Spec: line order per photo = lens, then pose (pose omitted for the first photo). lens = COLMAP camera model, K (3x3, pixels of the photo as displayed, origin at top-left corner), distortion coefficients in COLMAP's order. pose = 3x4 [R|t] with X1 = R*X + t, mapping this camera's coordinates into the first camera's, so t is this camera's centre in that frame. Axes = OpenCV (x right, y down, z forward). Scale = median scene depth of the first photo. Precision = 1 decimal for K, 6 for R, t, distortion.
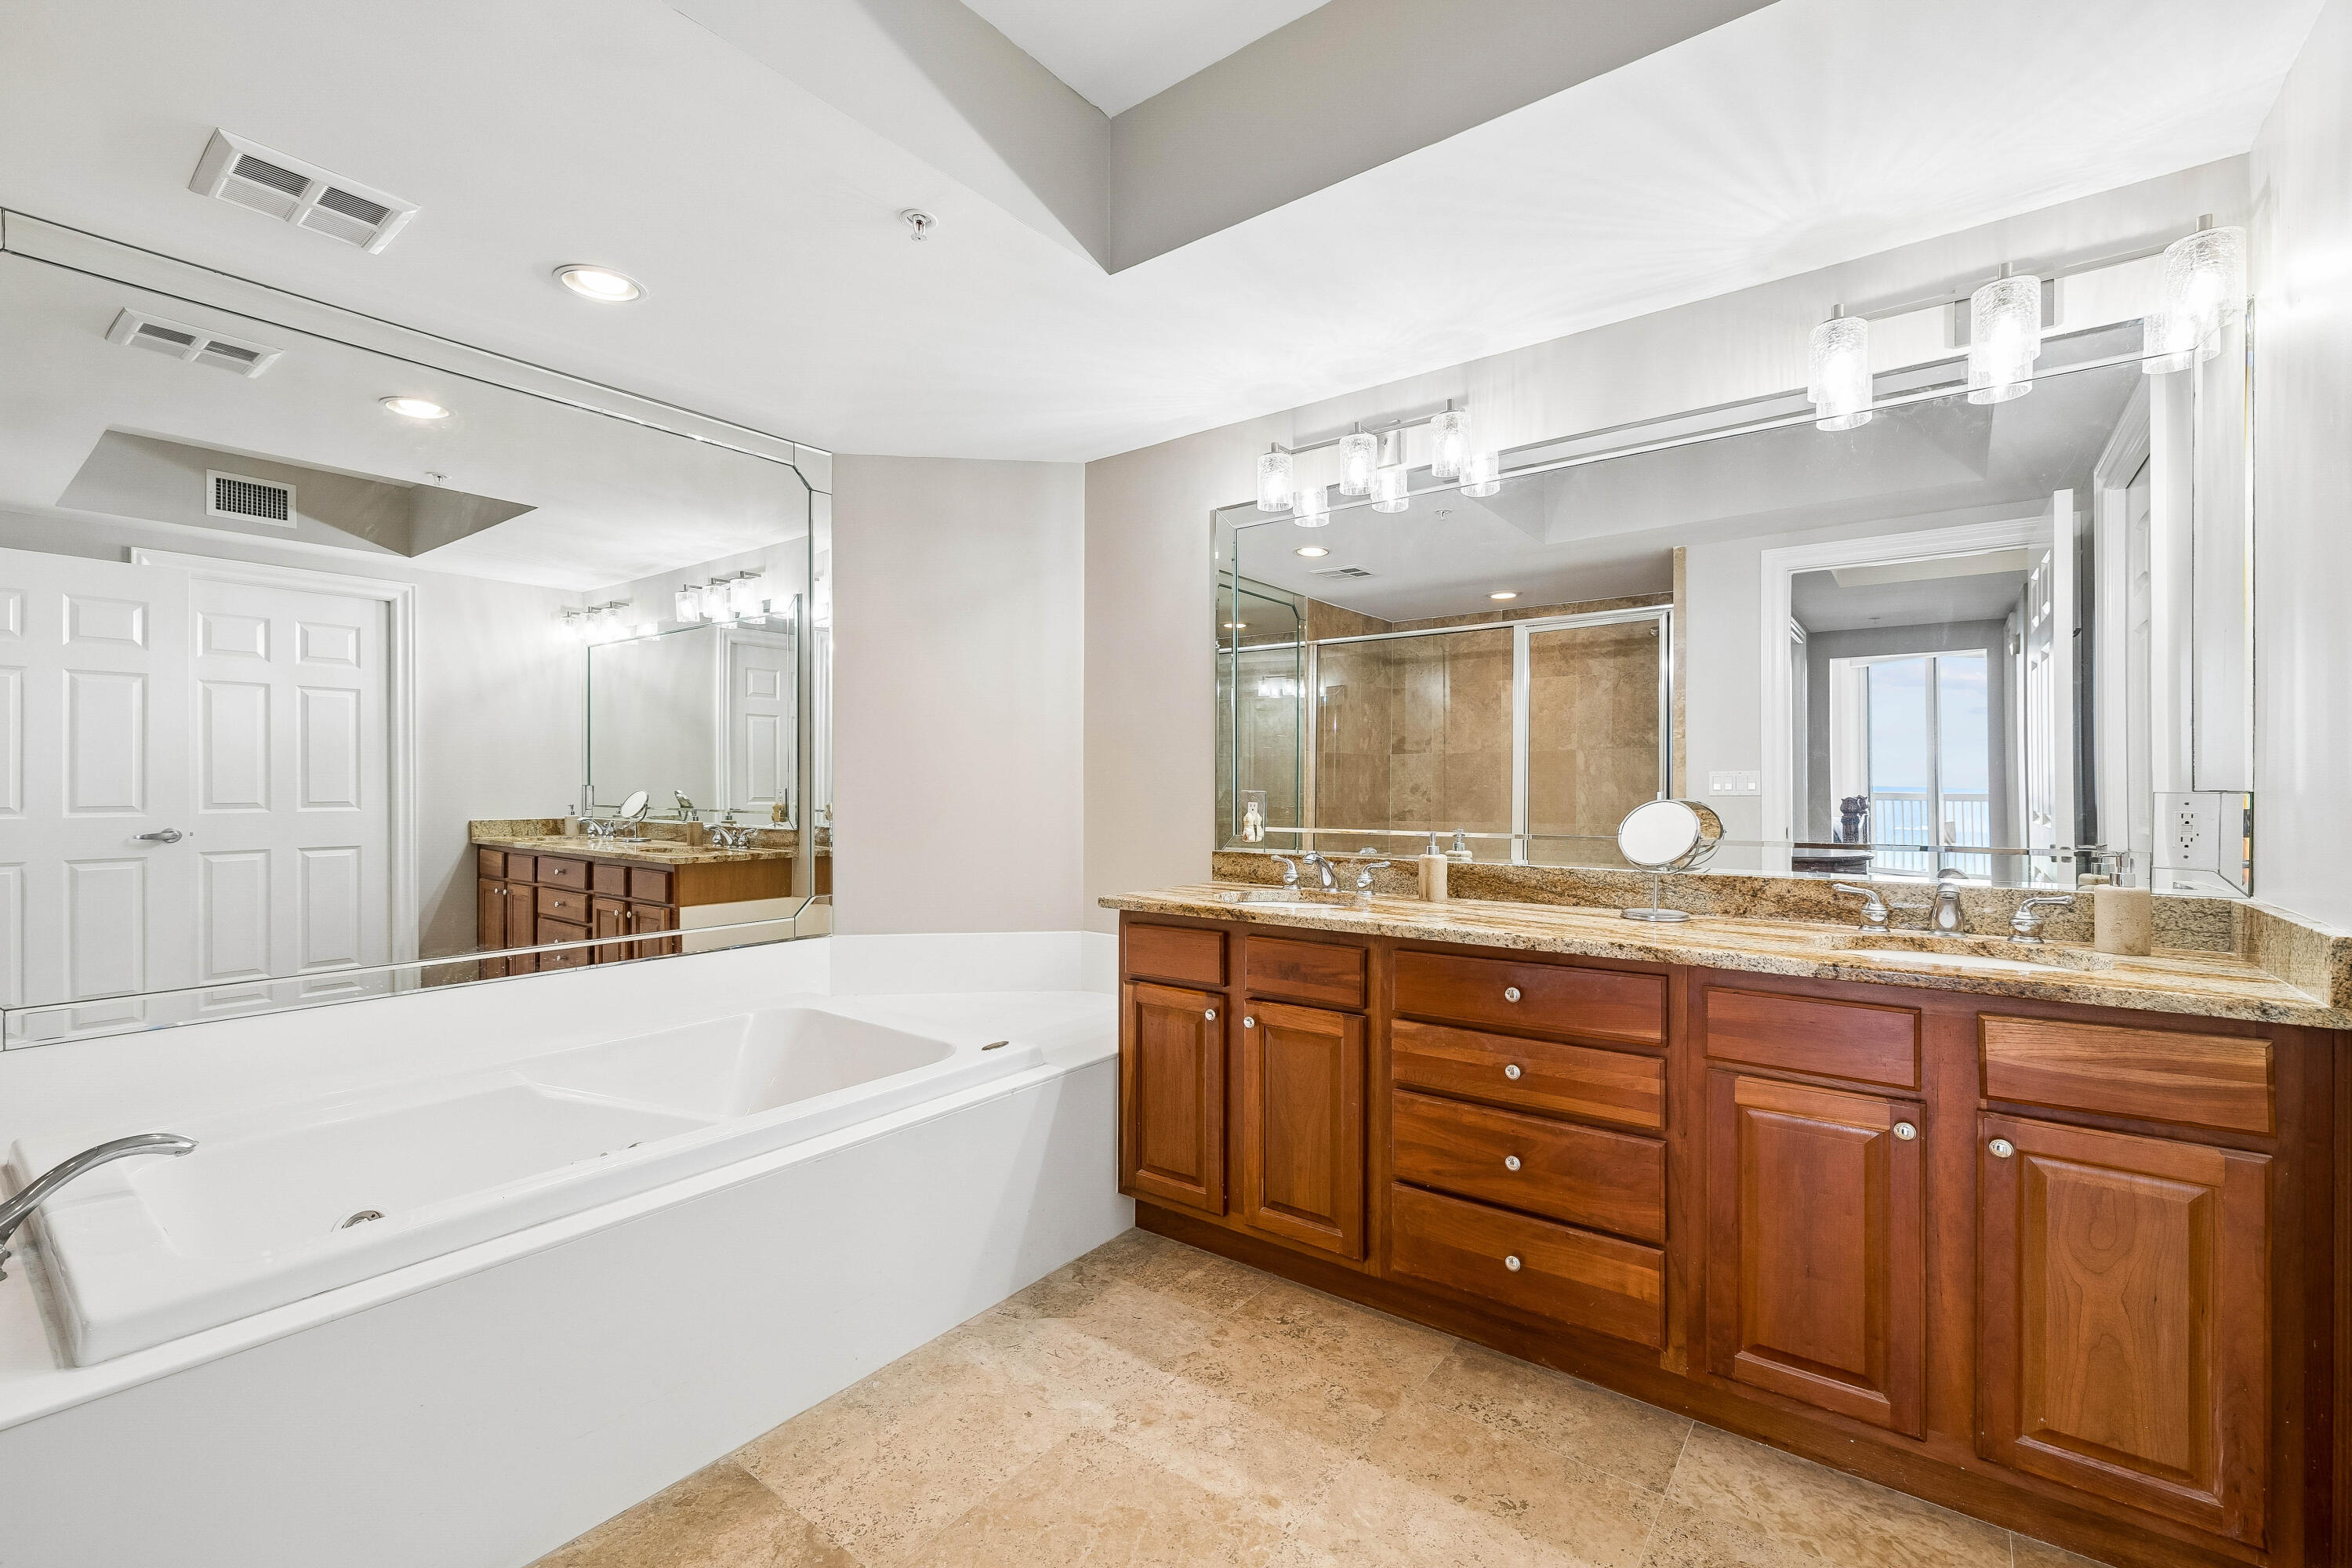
lens RADIAL K [[993.5, 0, 1175.3], [0, 993.5, 765.2], [0, 0, 1]] dist [-0.000306, -0.000094]
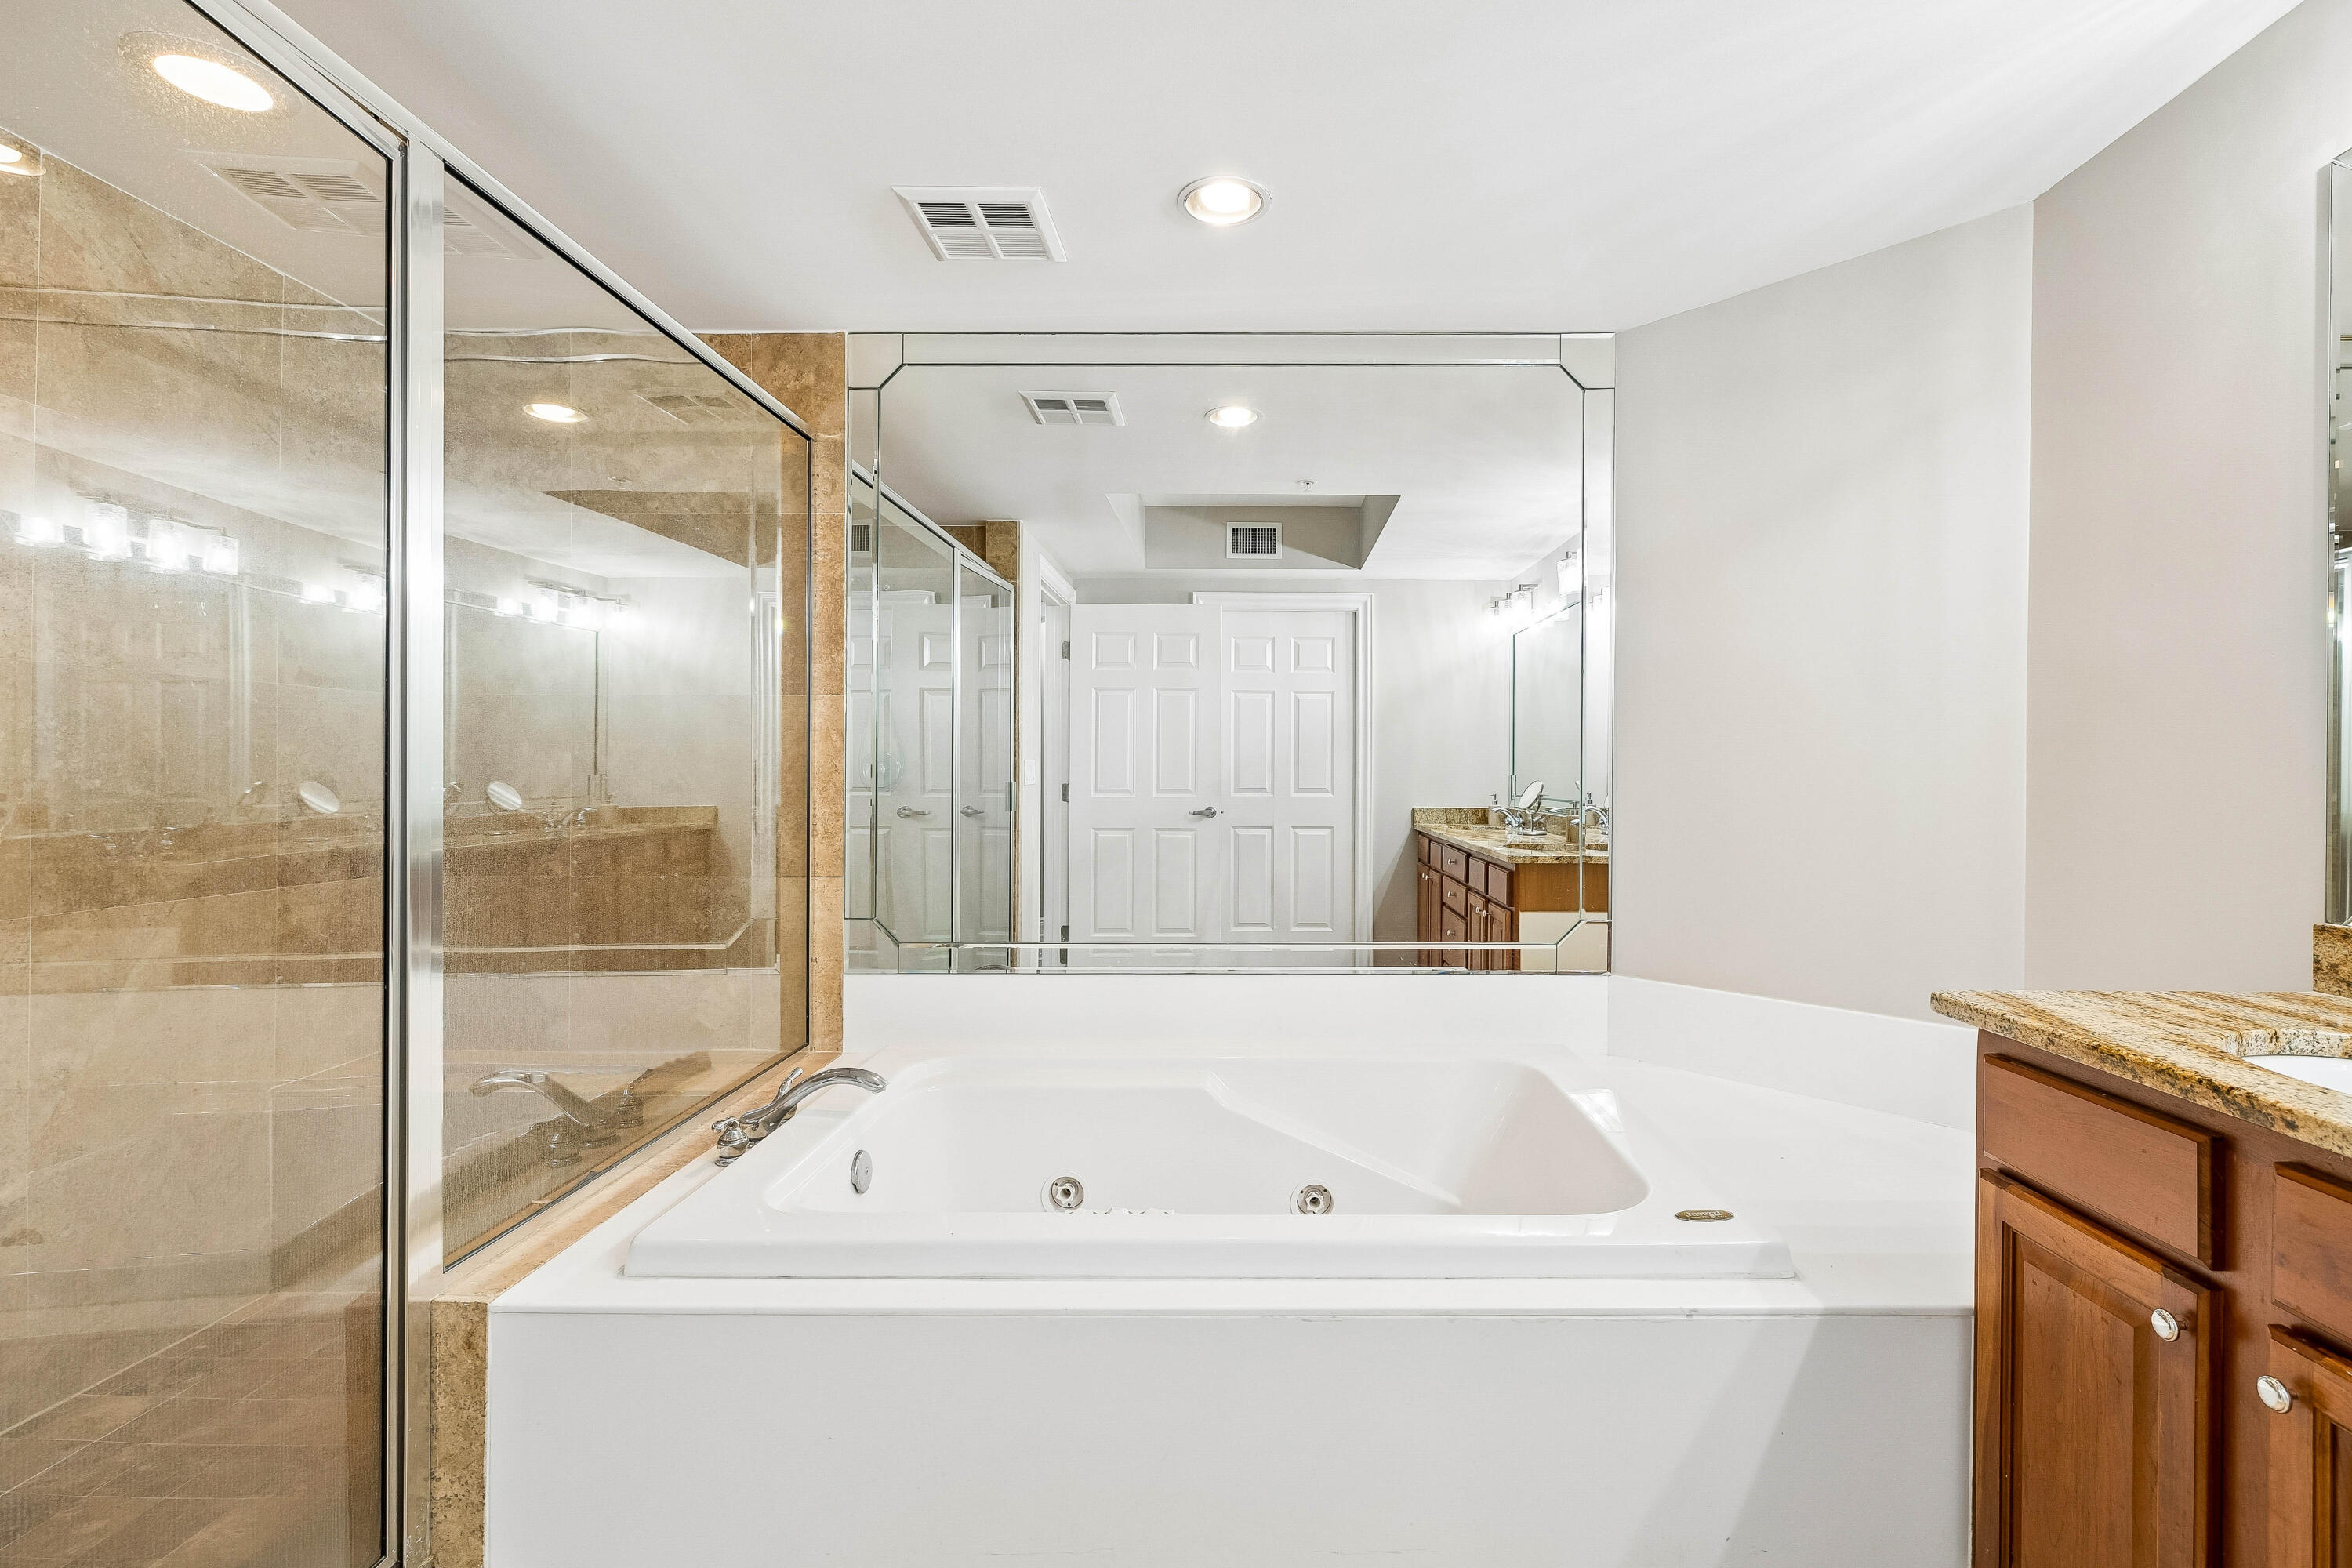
lens RADIAL K [[1052.1, 0, 1180.1], [0, 1052.1, 765.8], [0, 0, 1]] dist [-0.002356, -0.000015]
pose [[0.611606, -0.001674, -0.791161, 0.082267], [0.009073, 0.999947, 0.004898, 0.006817], [0.791110, -0.010174, 0.611589, 0.254713]]
